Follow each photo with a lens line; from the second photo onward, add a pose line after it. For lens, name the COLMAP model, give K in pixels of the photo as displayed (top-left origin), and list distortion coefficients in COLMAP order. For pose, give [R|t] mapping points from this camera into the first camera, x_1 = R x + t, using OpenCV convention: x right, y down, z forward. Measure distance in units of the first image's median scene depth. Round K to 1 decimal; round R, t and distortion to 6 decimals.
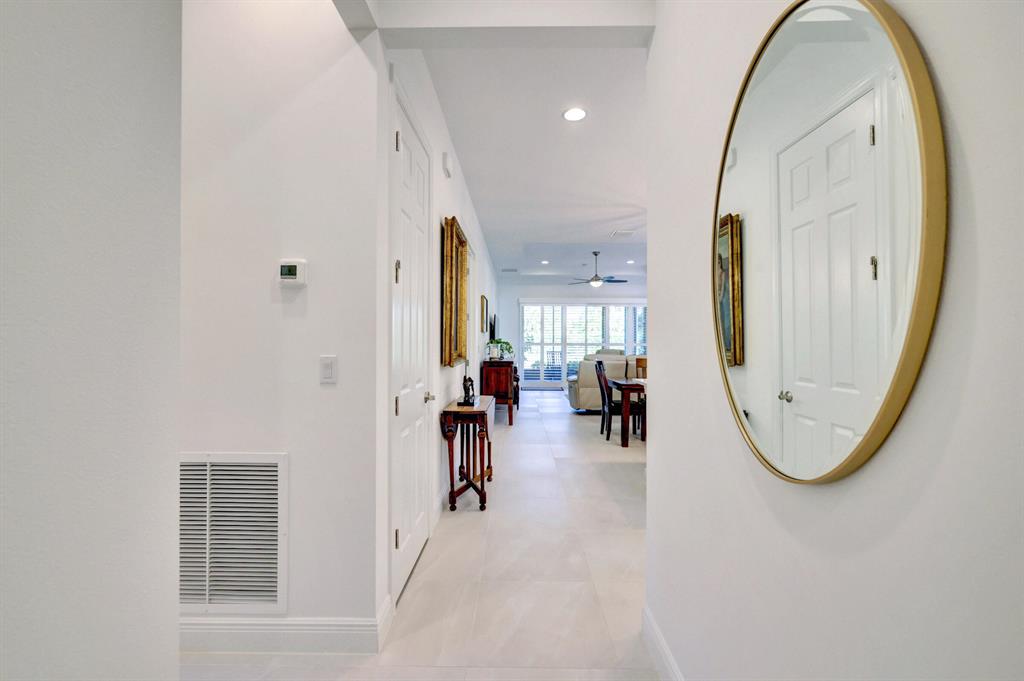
lens RADIAL K [[424.8, 0, 512.9], [0, 424.8, 338.4], [0, 0, 1]] dist [0.001222, 0.000193]
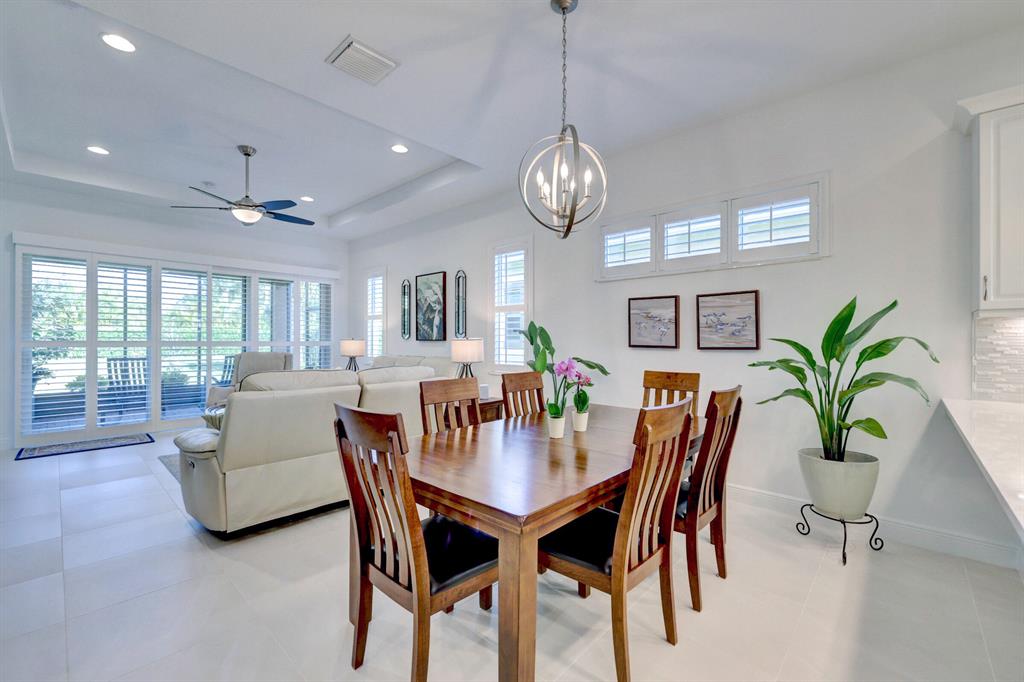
lens RADIAL K [[424.8, 0, 512.9], [0, 424.8, 338.9], [0, 0, 1]] dist [0.001222, 0.000193]
pose [[0.672122, -0.000159, 0.740440, 0.034043], [-0.005795, 0.999968, 0.005476, 0.003390], [-0.740417, -0.007971, 0.672100, 0.351368]]
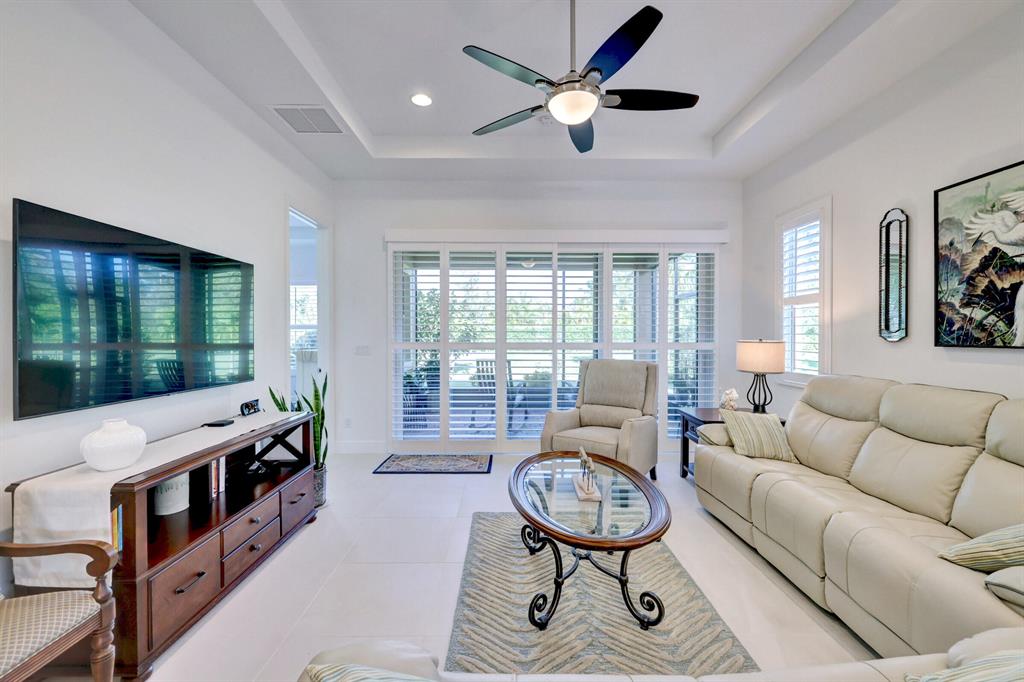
lens RADIAL K [[424.8, 0, 512.9], [0, 424.8, 338.9], [0, 0, 1]] dist [0.001222, 0.000193]
pose [[0.999767, -0.004108, 0.021191, 0.119111], [0.003732, 0.999836, 0.017743, 0.000675], [-0.021261, -0.017660, 0.999618, 0.572903]]
